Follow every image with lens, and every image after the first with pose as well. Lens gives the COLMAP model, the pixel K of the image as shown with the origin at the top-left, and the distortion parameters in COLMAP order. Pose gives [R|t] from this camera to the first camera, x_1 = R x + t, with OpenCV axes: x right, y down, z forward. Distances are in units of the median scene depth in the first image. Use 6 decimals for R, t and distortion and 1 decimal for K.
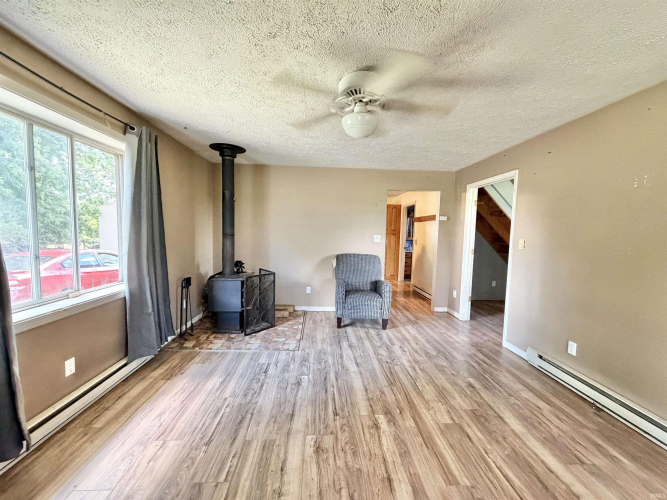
lens RADIAL K [[265.4, 0, 330.9], [0, 265.4, 250.1], [0, 0, 1]] dist [-0.002177, 0.000479]
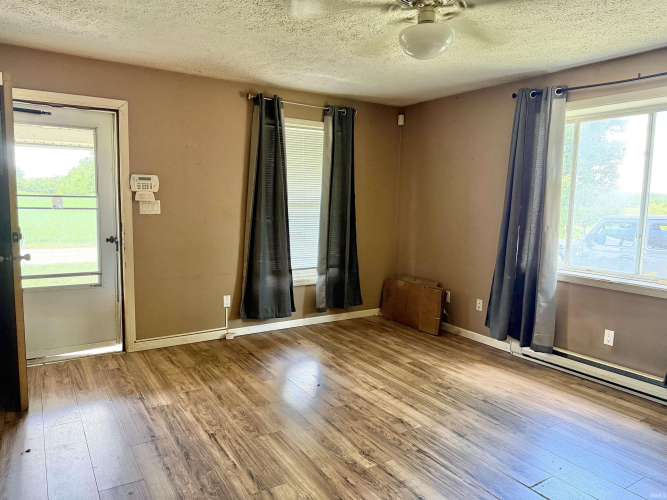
lens RADIAL K [[468.0, 0, 333.6], [0, 468.0, 250.6], [0, 0, 1]] dist [-0.003000, 0.000727]
pose [[-0.866902, 0.009609, -0.498386, 0.934728], [-0.085397, 0.982170, 0.167478, -0.128364], [0.491110, 0.187748, -0.850625, 2.031453]]
